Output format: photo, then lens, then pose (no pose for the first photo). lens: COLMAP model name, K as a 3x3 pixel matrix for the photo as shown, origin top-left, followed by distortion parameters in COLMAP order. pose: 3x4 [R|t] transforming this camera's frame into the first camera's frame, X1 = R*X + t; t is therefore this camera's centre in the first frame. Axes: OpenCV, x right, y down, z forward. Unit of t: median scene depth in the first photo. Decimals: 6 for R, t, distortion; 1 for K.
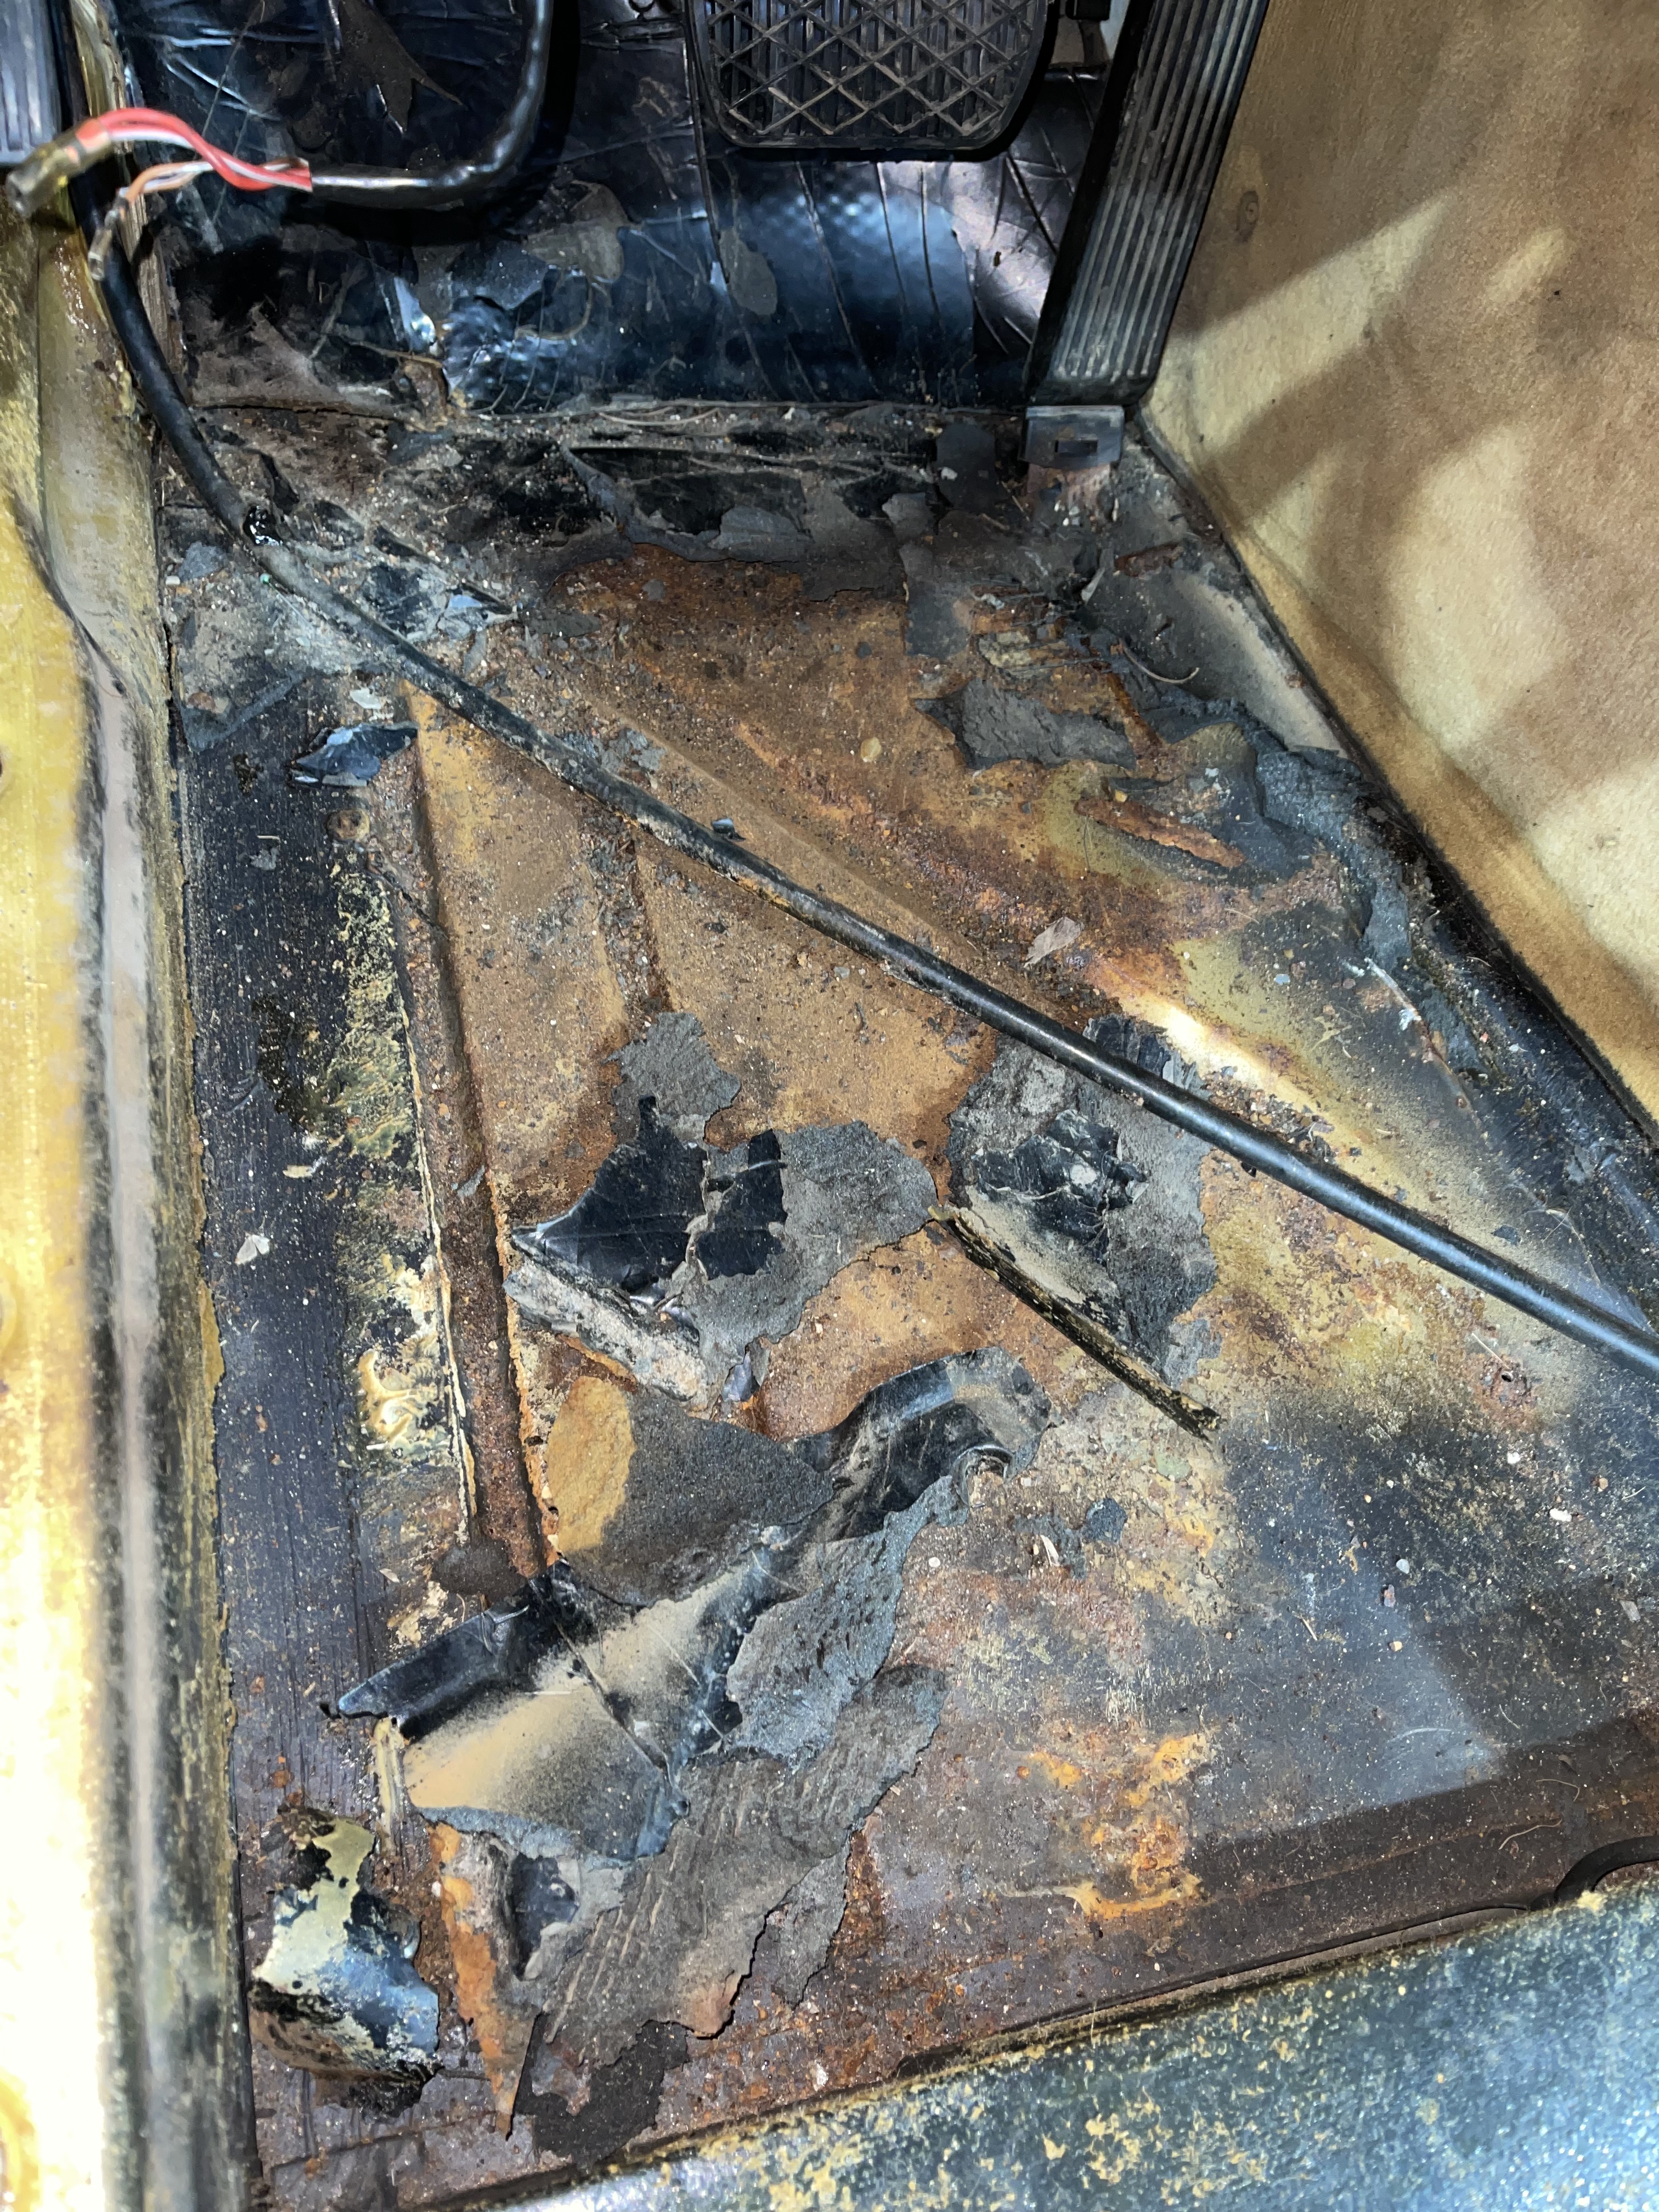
lens RADIAL K [[1647.5, 0, 829.5], [0, 1647.5, 1106.0], [0, 0, 1]] dist [0.004179, -0.003546]
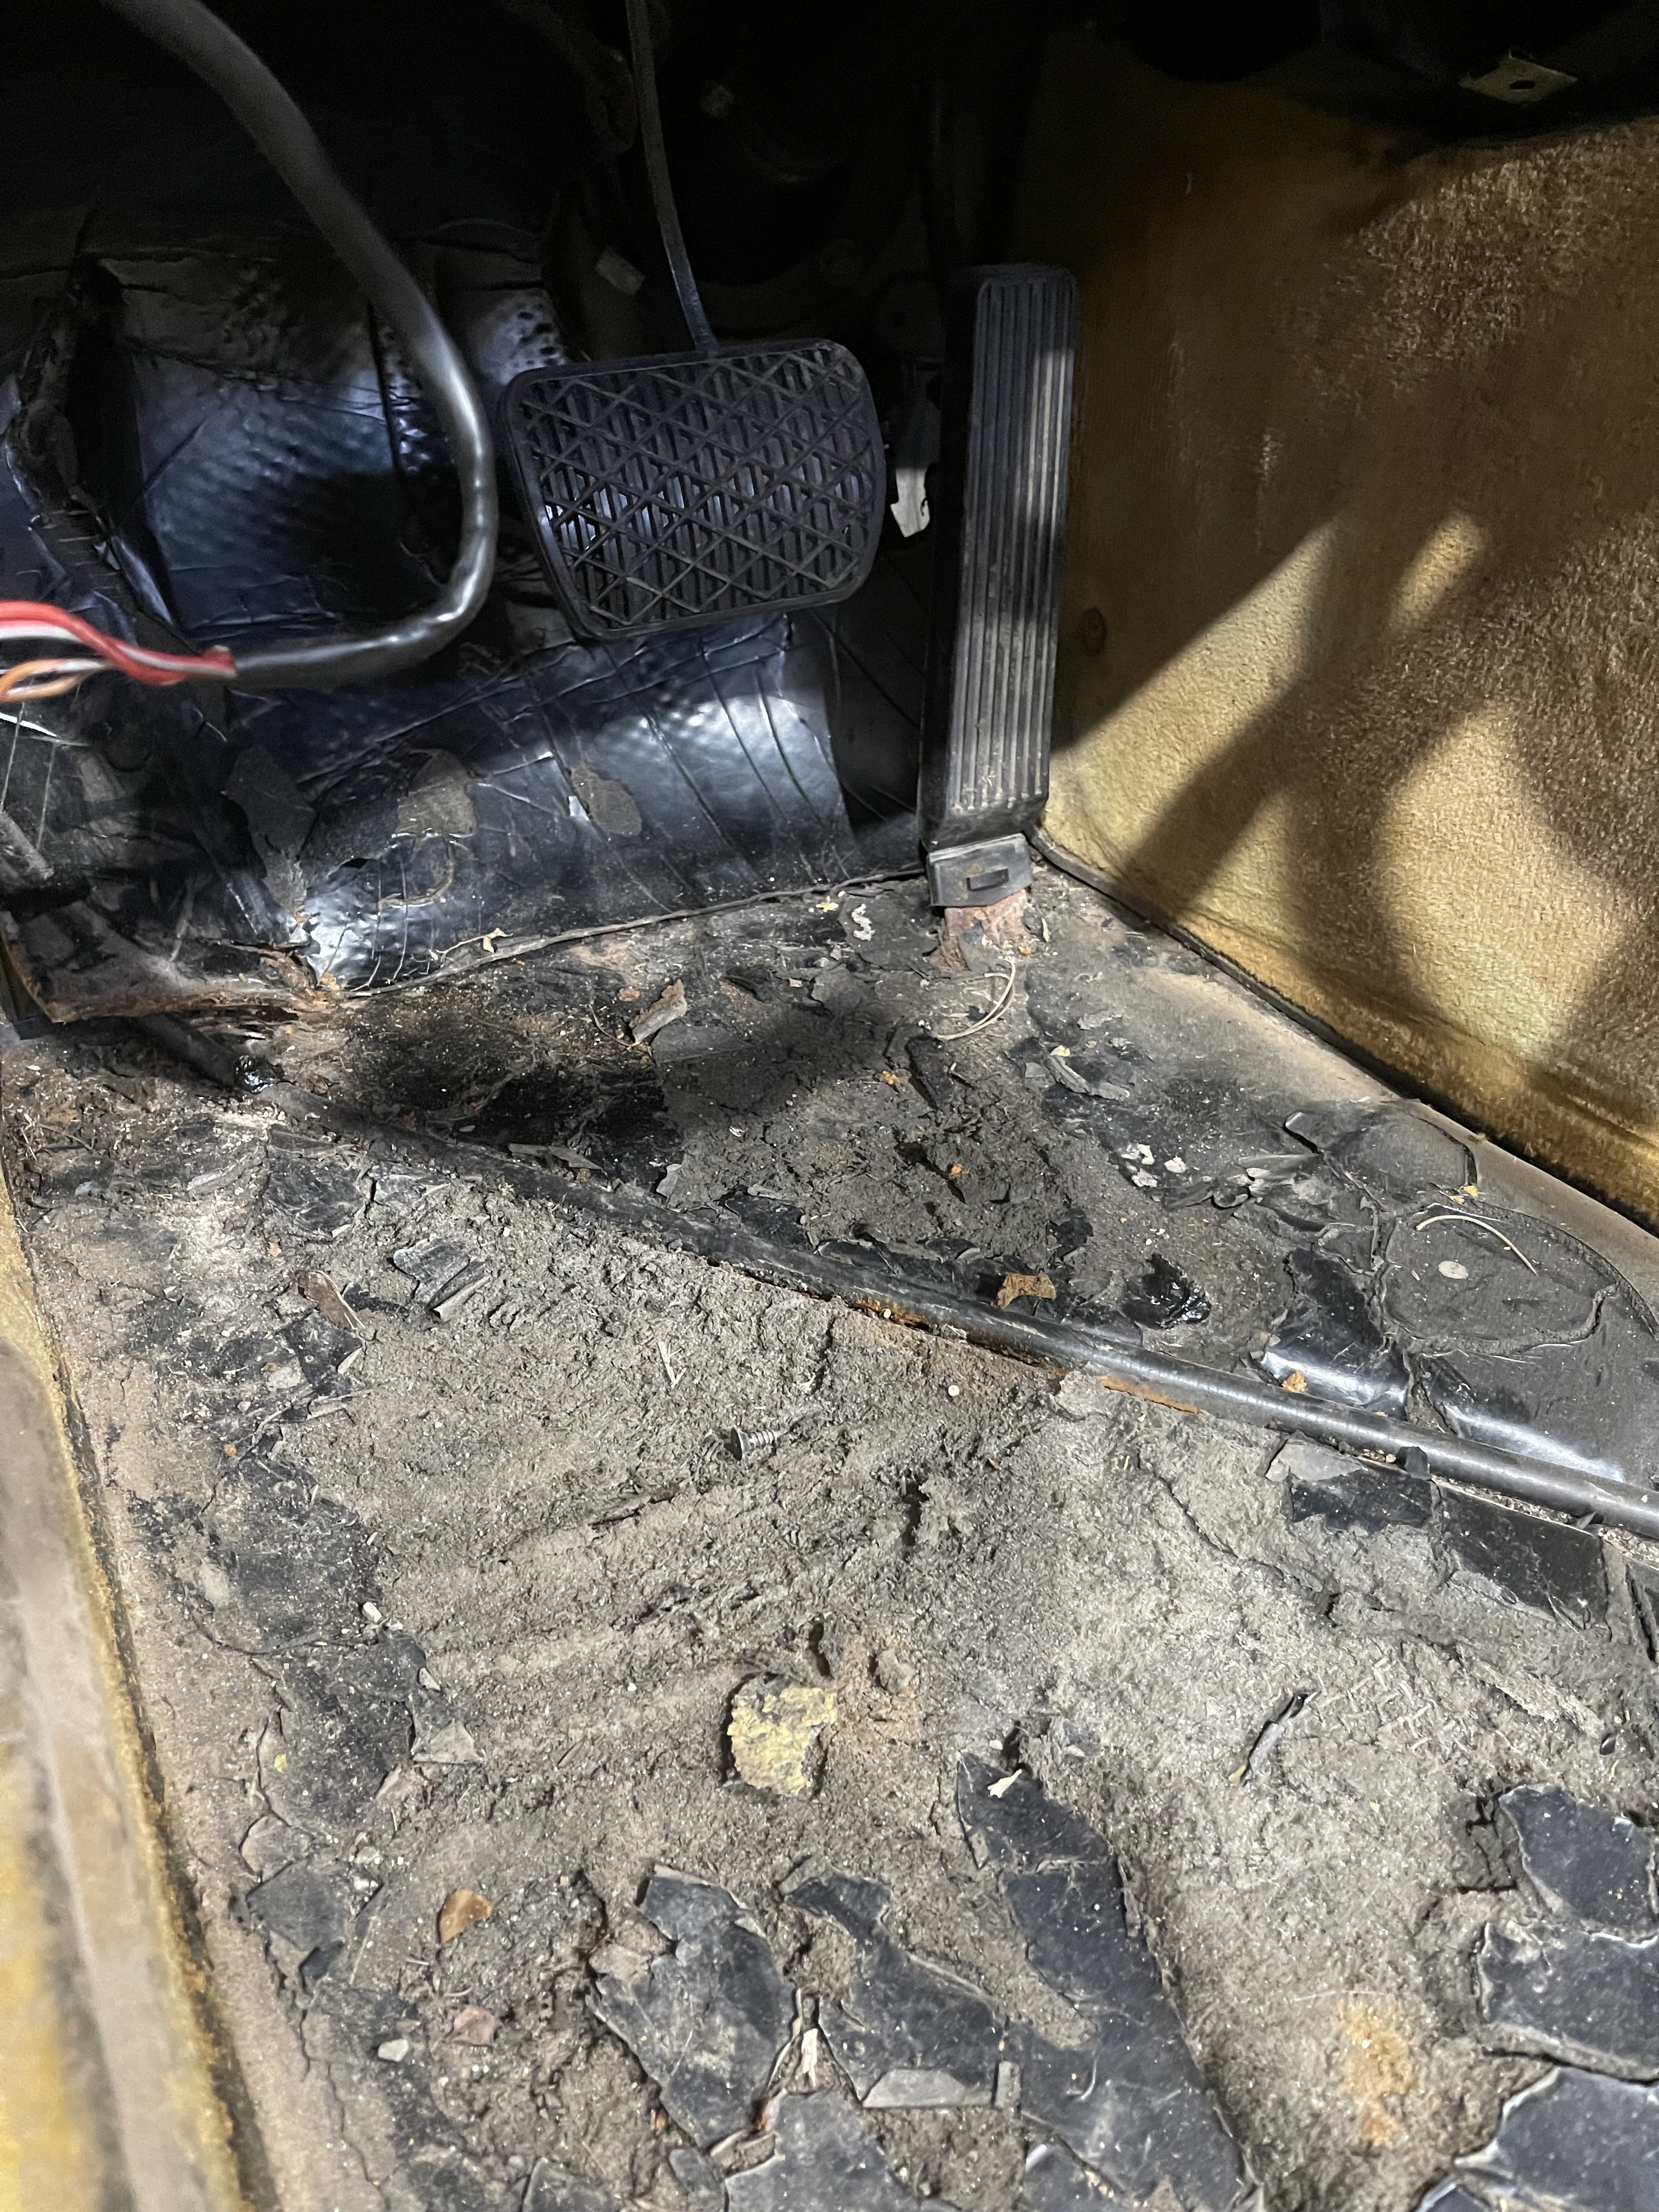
lens RADIAL K [[1647.5, 0, 829.5], [0, 1647.5, 1106.0], [0, 0, 1]] dist [0.004179, -0.003546]
pose [[0.962933, -0.242041, 0.119065, -0.084686], [0.267403, 0.914548, -0.303476, -0.018407], [-0.035437, 0.324065, 0.945371, 0.154992]]
